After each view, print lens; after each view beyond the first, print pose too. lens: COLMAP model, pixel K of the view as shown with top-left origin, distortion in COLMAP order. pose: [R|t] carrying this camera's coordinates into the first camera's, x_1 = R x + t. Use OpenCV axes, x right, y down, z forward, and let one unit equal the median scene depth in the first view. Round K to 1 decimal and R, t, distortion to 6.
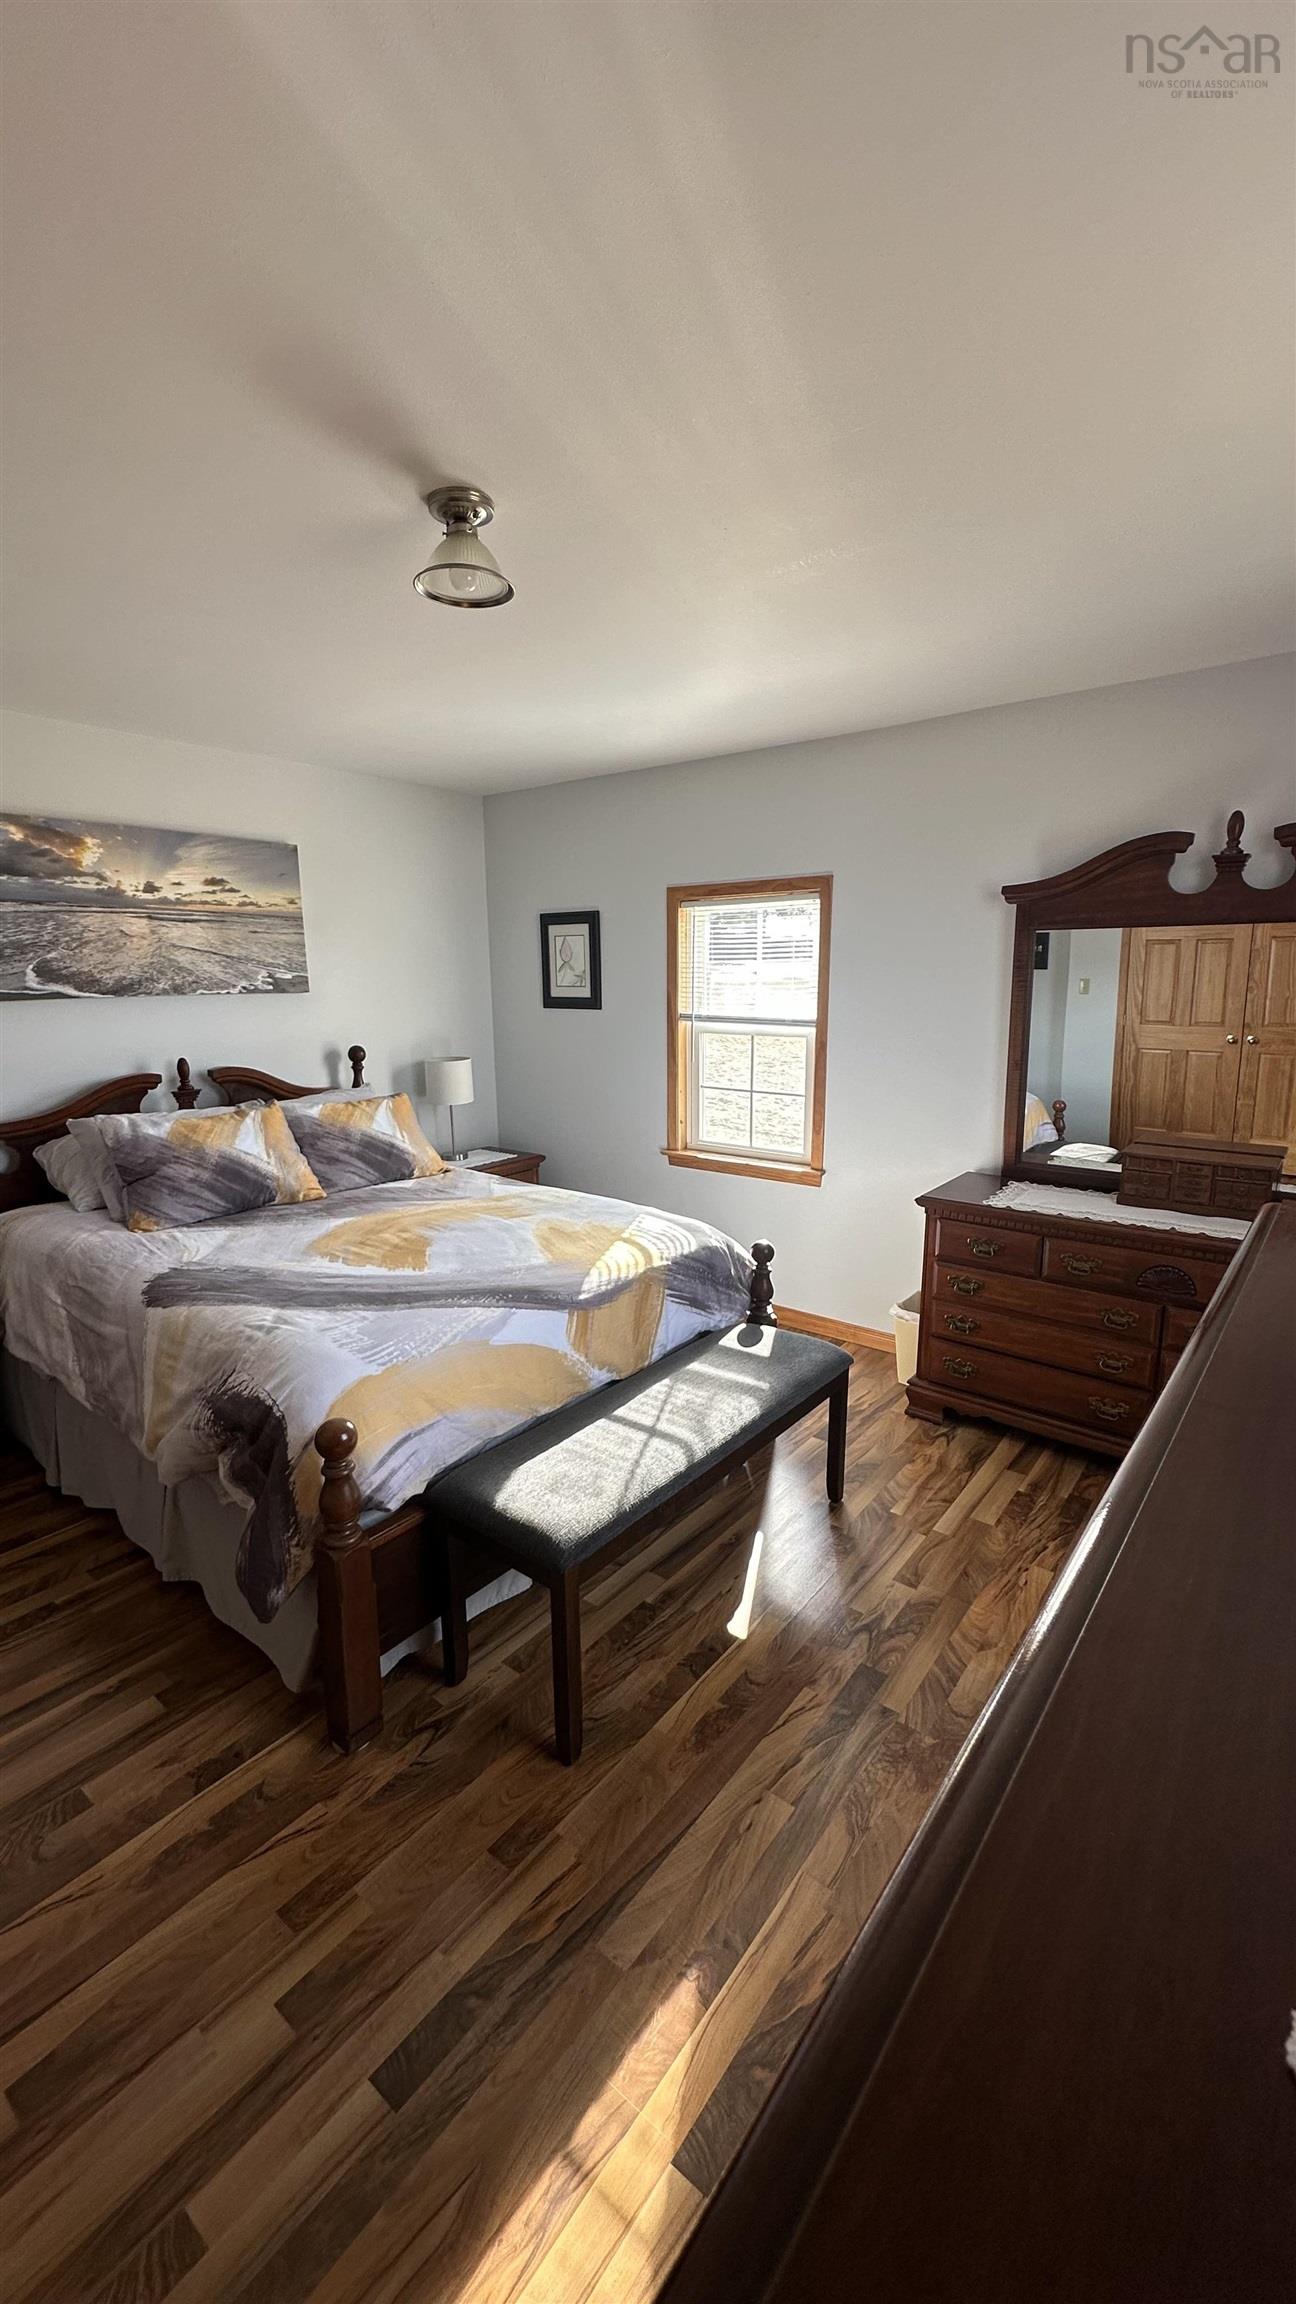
lens RADIAL K [[916.1, 0, 646.7], [0, 916.1, 1152.8], [0, 0, 1]] dist [-0.001778, 0.000389]
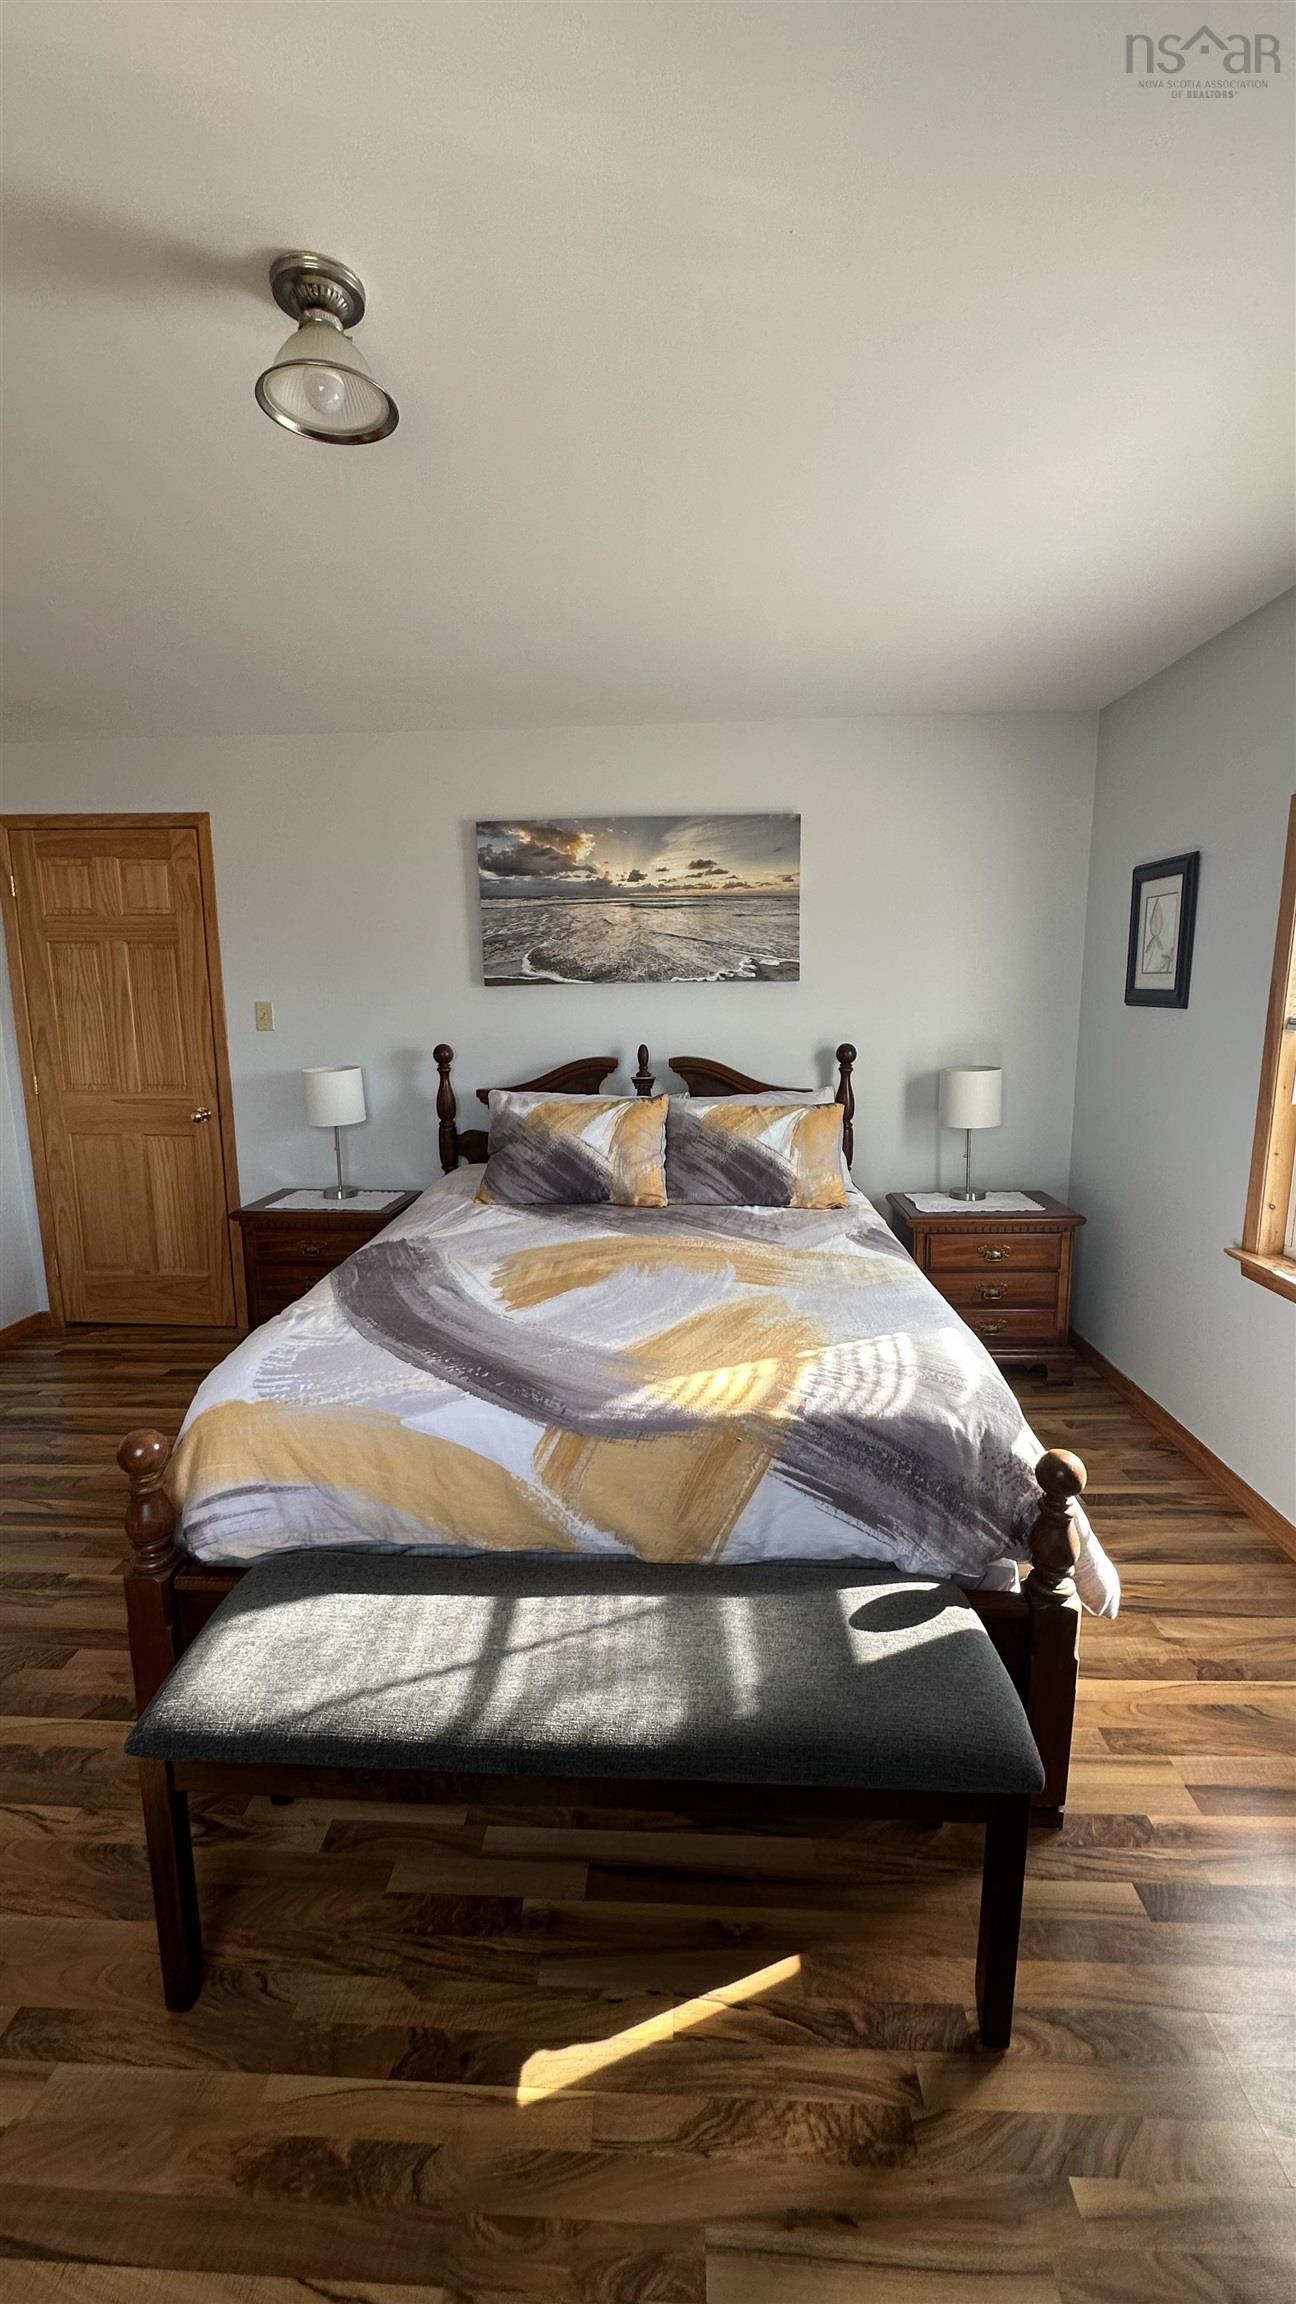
lens RADIAL K [[916.1, 0, 649.9], [0, 916.1, 1153.4], [0, 0, 1]] dist [-0.001778, 0.000389]
pose [[0.580561, 0.148437, -0.800572, 0.442186], [-0.149817, 0.985929, 0.074160, -0.085282], [0.800314, 0.076885, 0.594631, 0.579594]]
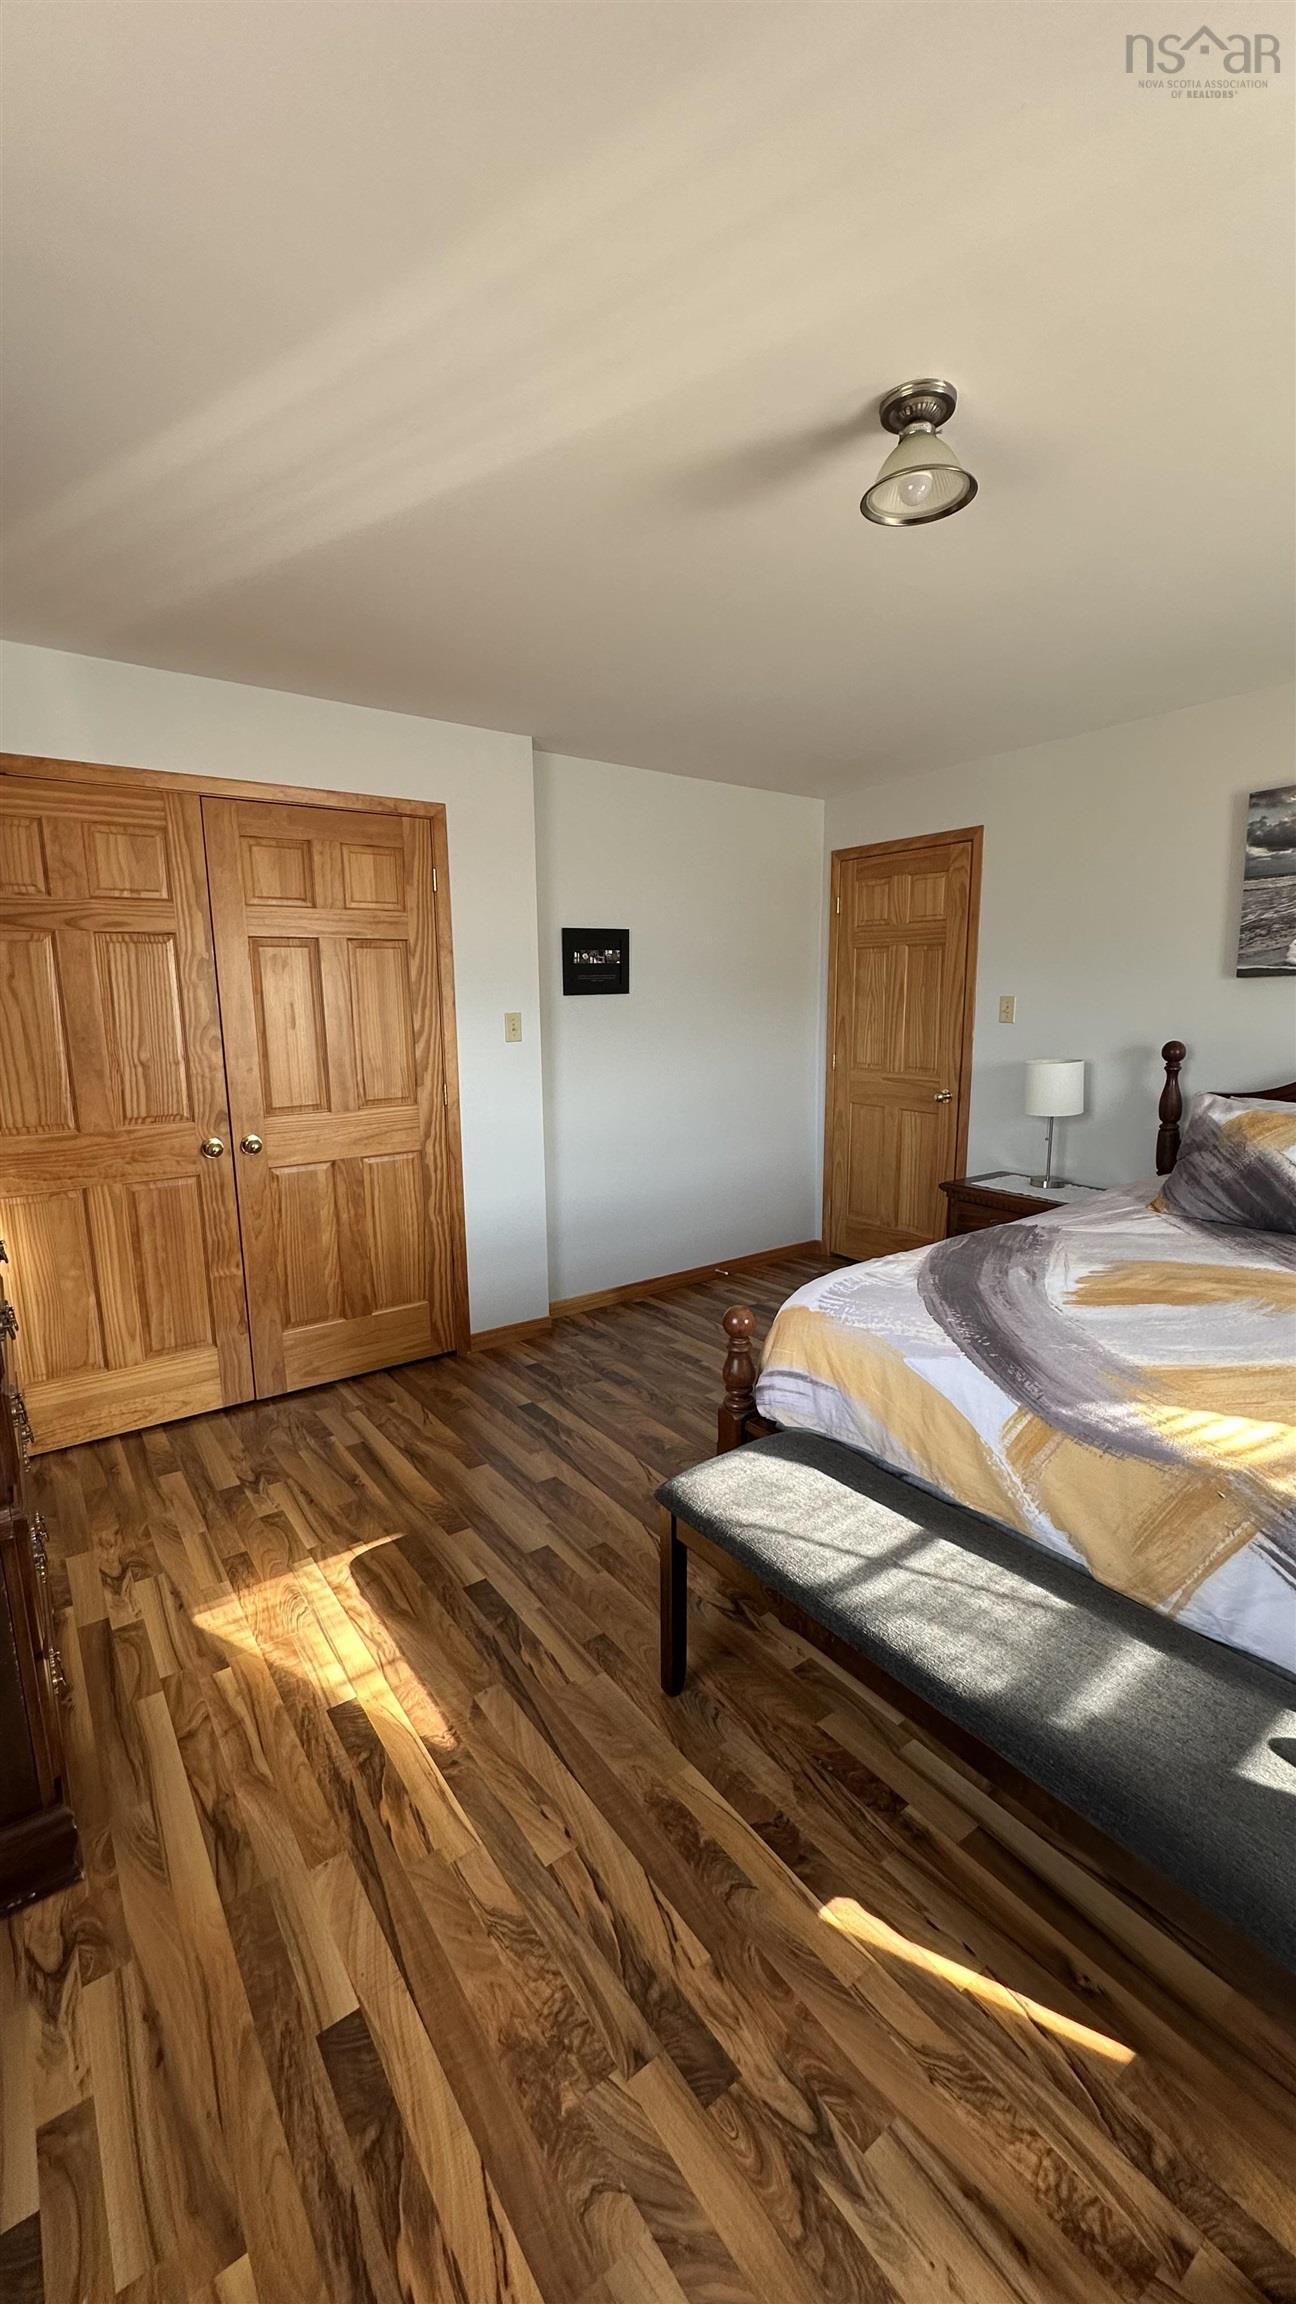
lens RADIAL K [[916.1, 0, 646.2], [0, 916.1, 1153.5], [0, 0, 1]] dist [-0.001778, 0.000389]
pose [[-0.275452, 0.175985, -0.945069, 0.578664], [-0.162633, 0.960399, 0.226241, -0.117814], [0.947458, 0.216017, -0.235923, 0.776790]]
